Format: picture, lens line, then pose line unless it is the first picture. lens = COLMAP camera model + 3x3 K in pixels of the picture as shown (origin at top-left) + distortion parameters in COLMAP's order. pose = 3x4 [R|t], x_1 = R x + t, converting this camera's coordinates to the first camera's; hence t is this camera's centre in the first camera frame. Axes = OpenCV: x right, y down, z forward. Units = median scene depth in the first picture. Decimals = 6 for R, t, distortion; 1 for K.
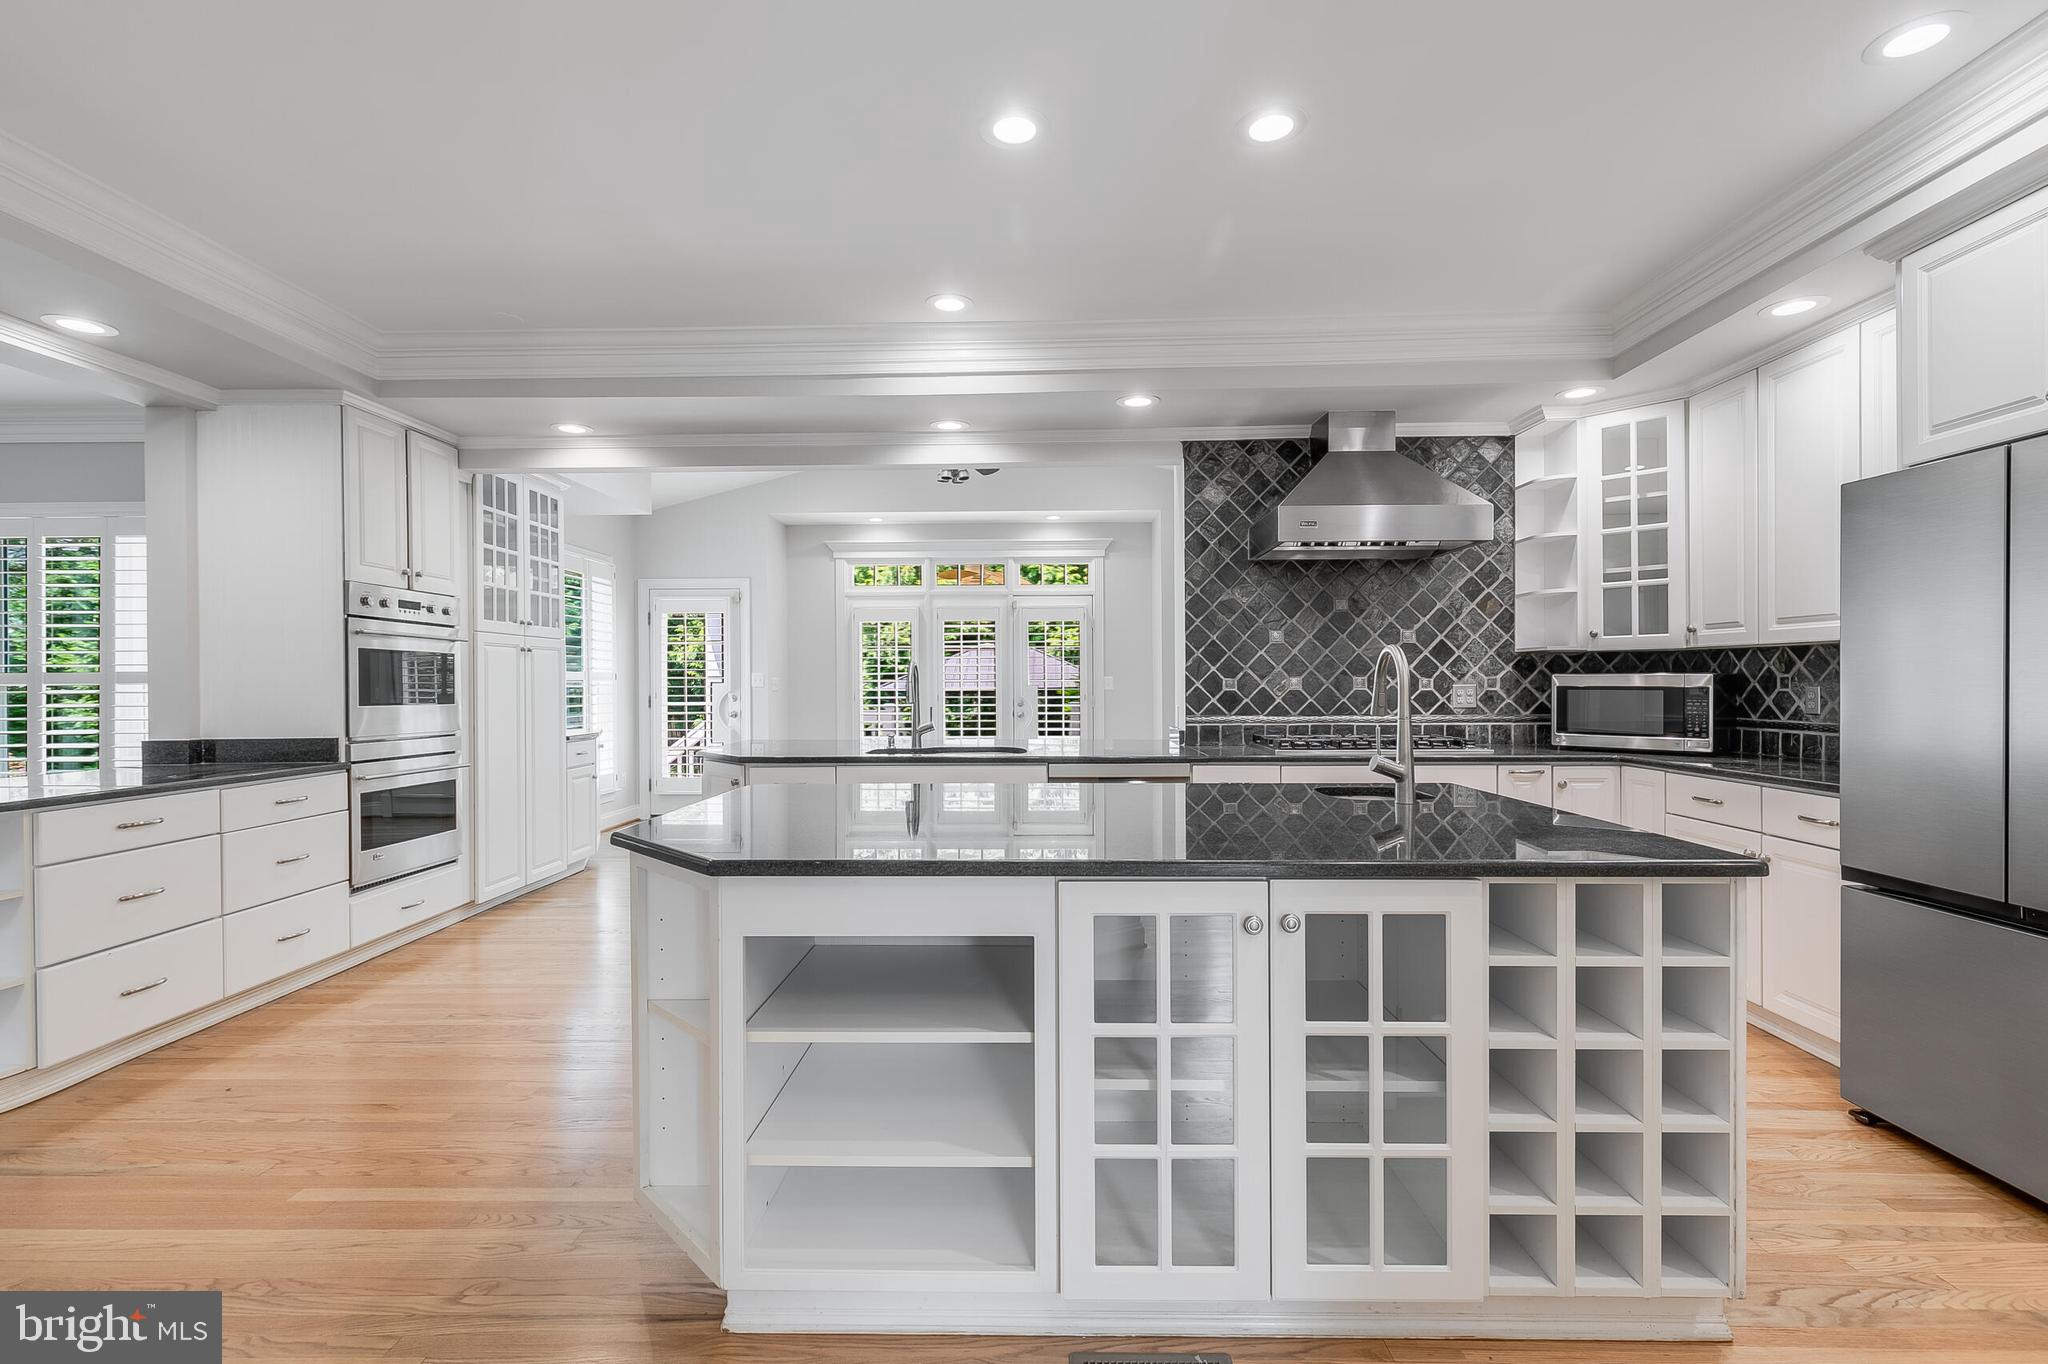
lens RADIAL K [[924.7, 0, 1019.0], [0, 924.7, 690.0], [0, 0, 1]] dist [0.004683, -0.001819]
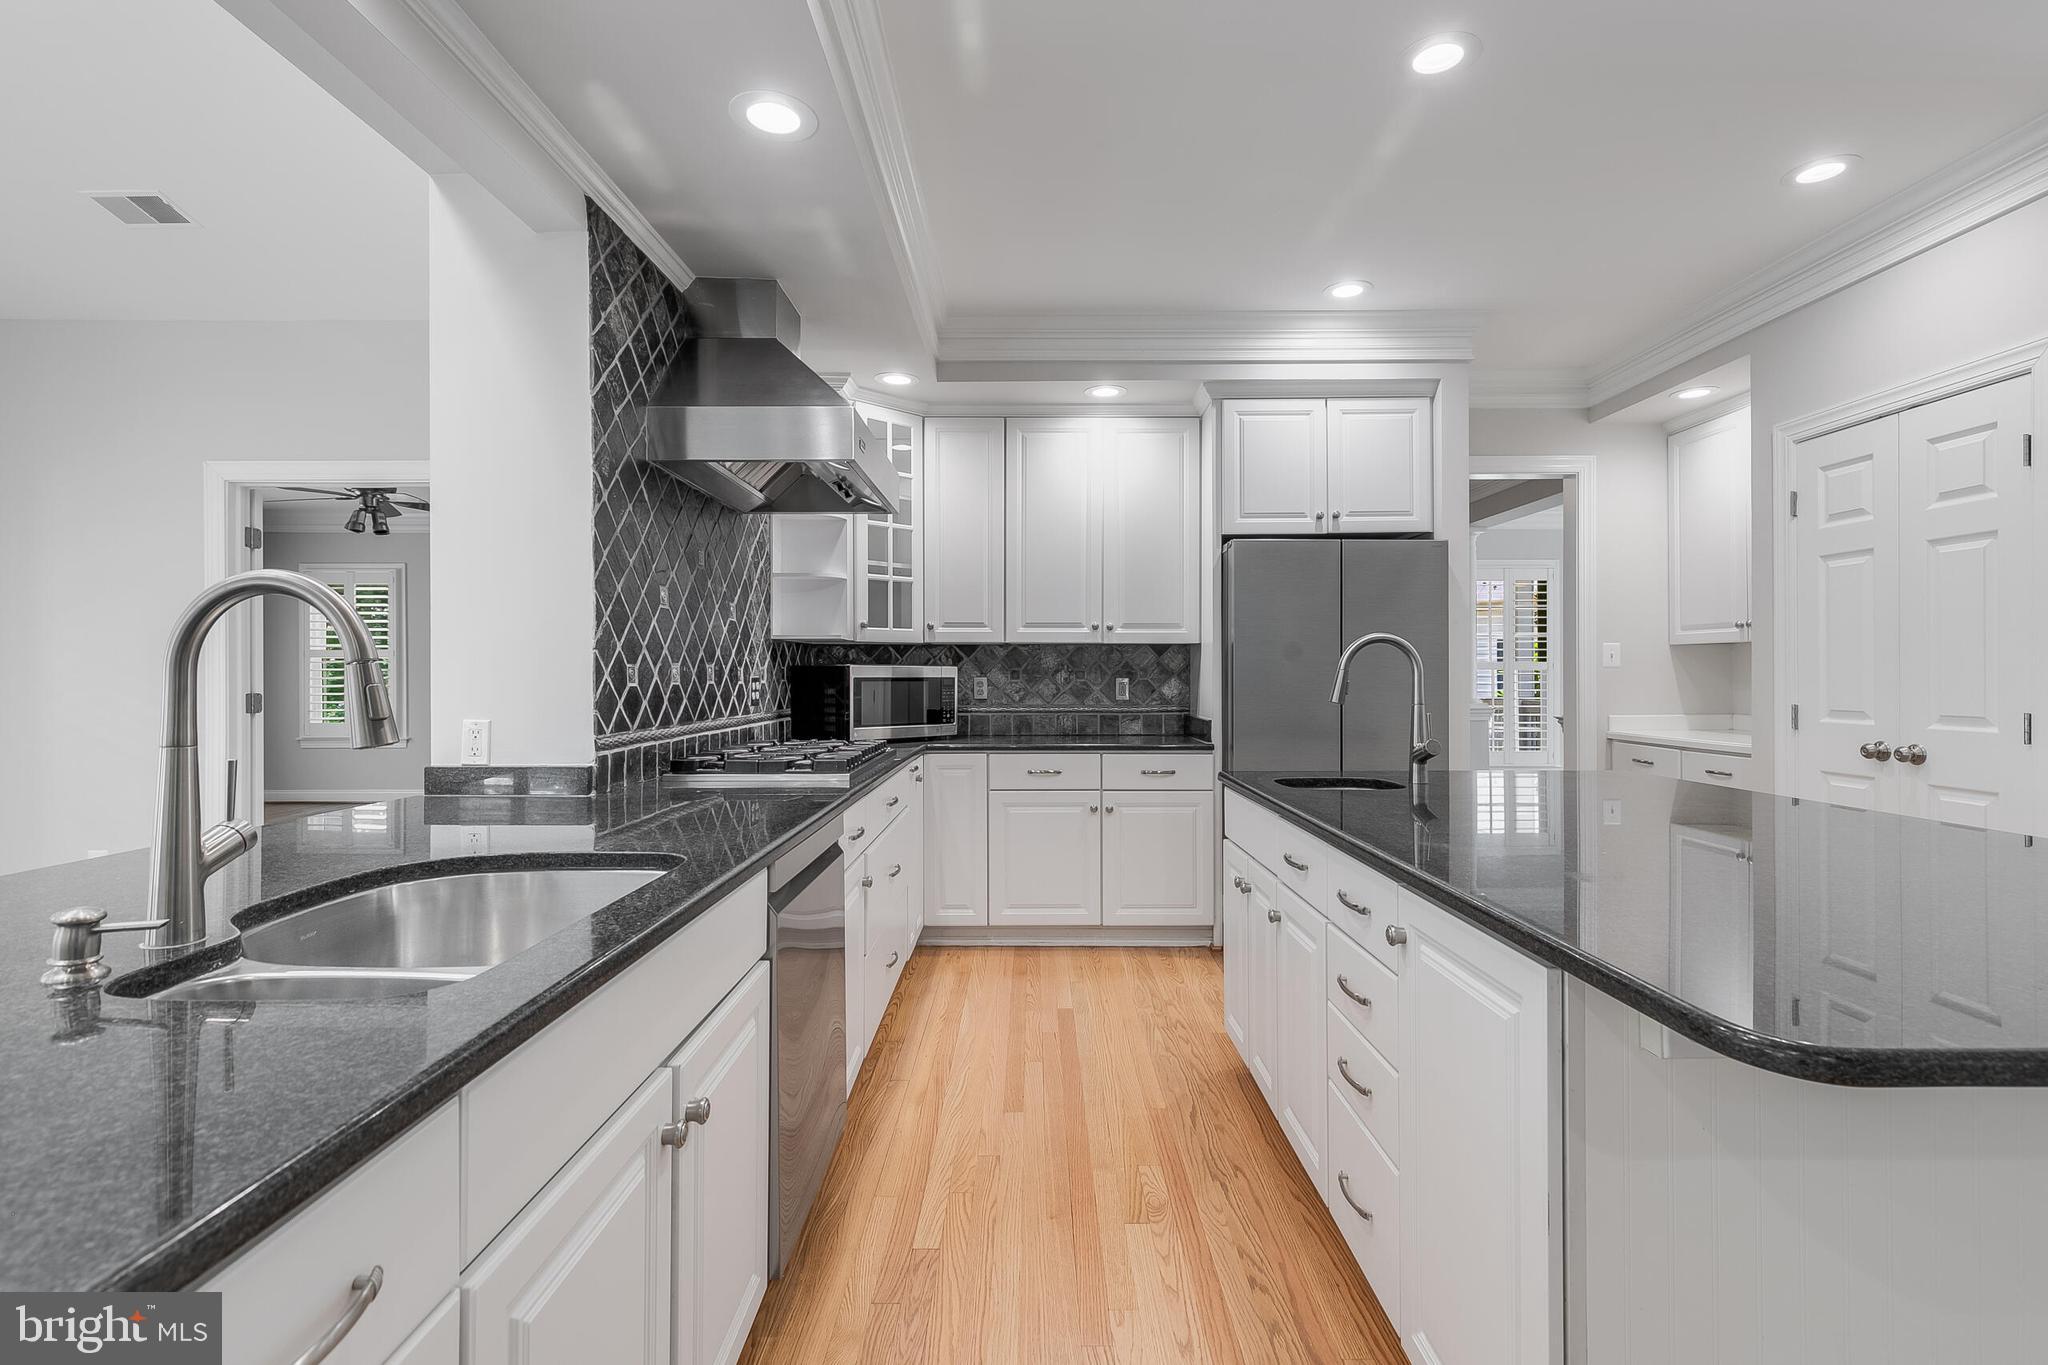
lens RADIAL K [[924.7, 0, 1027.0], [0, 924.7, 673.2], [0, 0, 1]] dist [0.004683, -0.001819]
pose [[-0.019671, 0.005093, 0.999794, -0.336116], [0.011029, 0.999927, -0.004877, -0.001997], [-0.999746, 0.010930, -0.019726, 0.777250]]
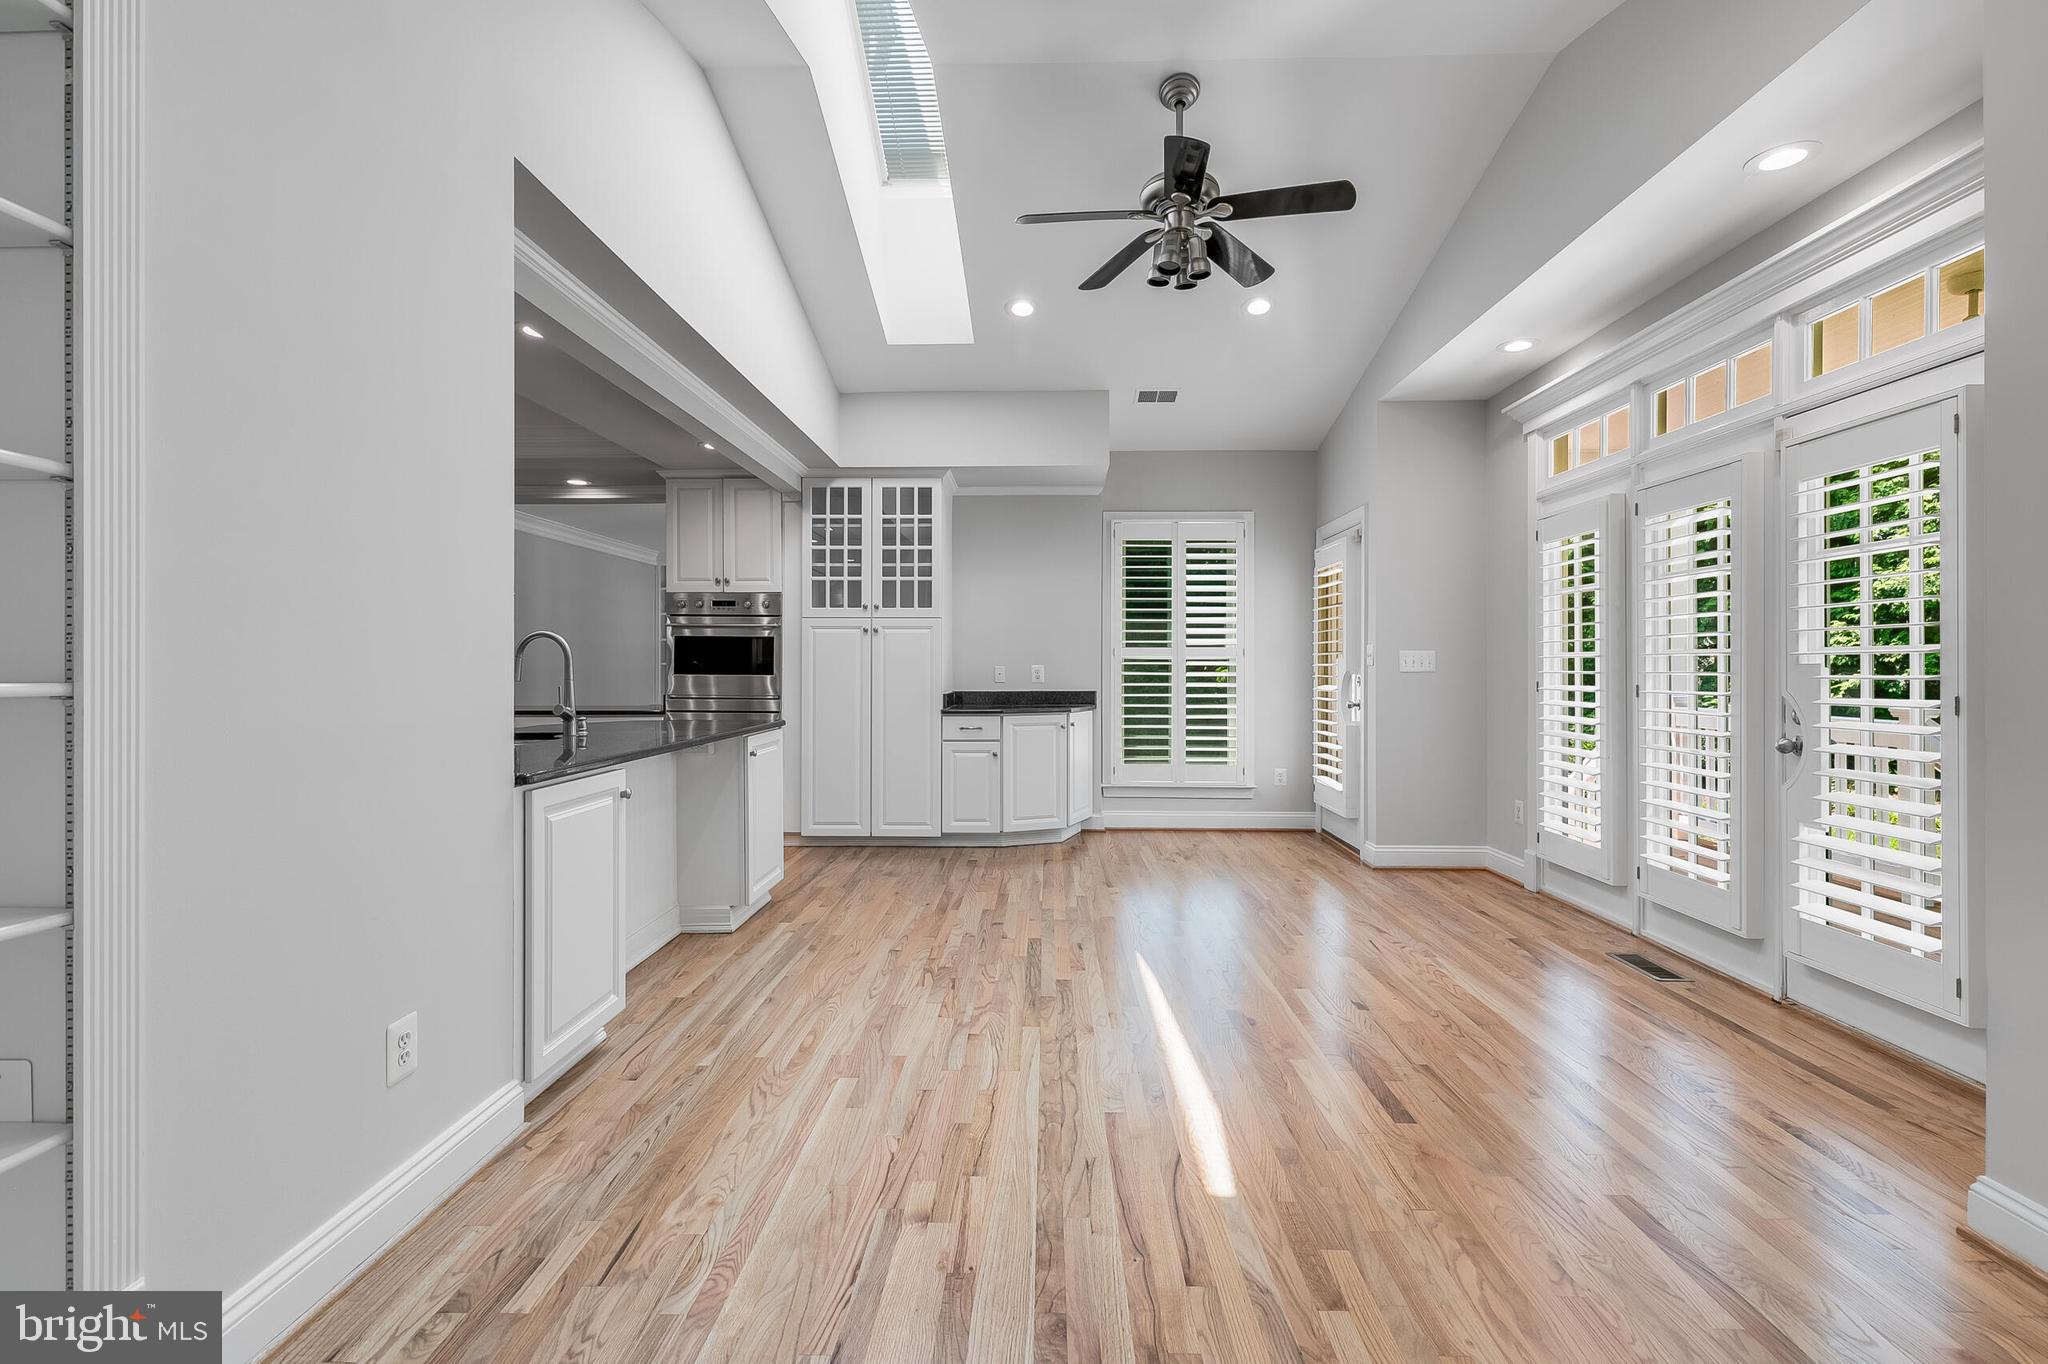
lens RADIAL K [[924.7, 0, 1017.6], [0, 924.7, 661.1], [0, 0, 1]] dist [0.004683, -0.001819]
pose [[-0.015028, -0.003257, -0.999882, 0.692088], [-0.009067, 0.999954, -0.003121, -0.004264], [0.999846, 0.009019, -0.015057, 1.387971]]
